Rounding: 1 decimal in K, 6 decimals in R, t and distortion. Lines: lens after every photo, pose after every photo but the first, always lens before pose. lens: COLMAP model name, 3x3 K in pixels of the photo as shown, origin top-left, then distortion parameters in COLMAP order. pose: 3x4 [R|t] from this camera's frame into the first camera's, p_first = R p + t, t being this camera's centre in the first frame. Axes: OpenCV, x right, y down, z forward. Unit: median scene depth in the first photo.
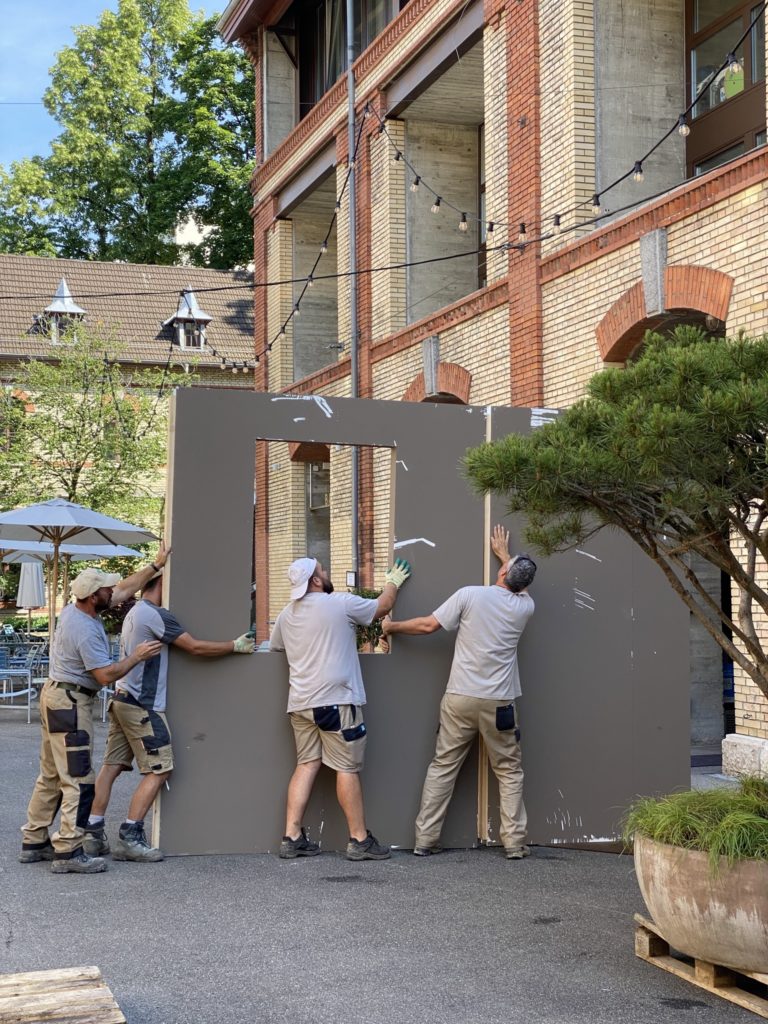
lens RADIAL K [[1546.3, 0, 383.8], [0, 1546.3, 511.8], [0, 0, 1]] dist [-0.021618, 0.000000]
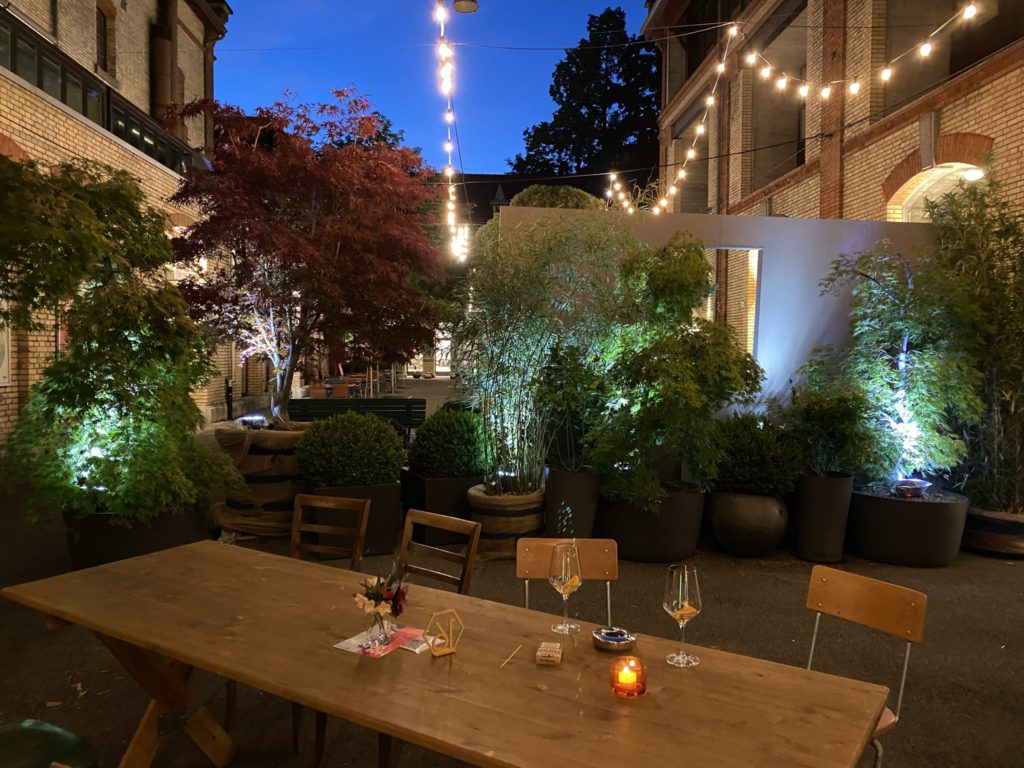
lens RADIAL K [[779.2, 0, 510.0], [0, 779.2, 384.8], [0, 0, 1]] dist [0.023295, -0.010498]
pose [[0.962663, 0.023939, -0.269642, -0.003556], [0.000176, 0.996027, 0.089056, 0.010511], [0.270702, -0.085778, 0.958834, 0.138834]]
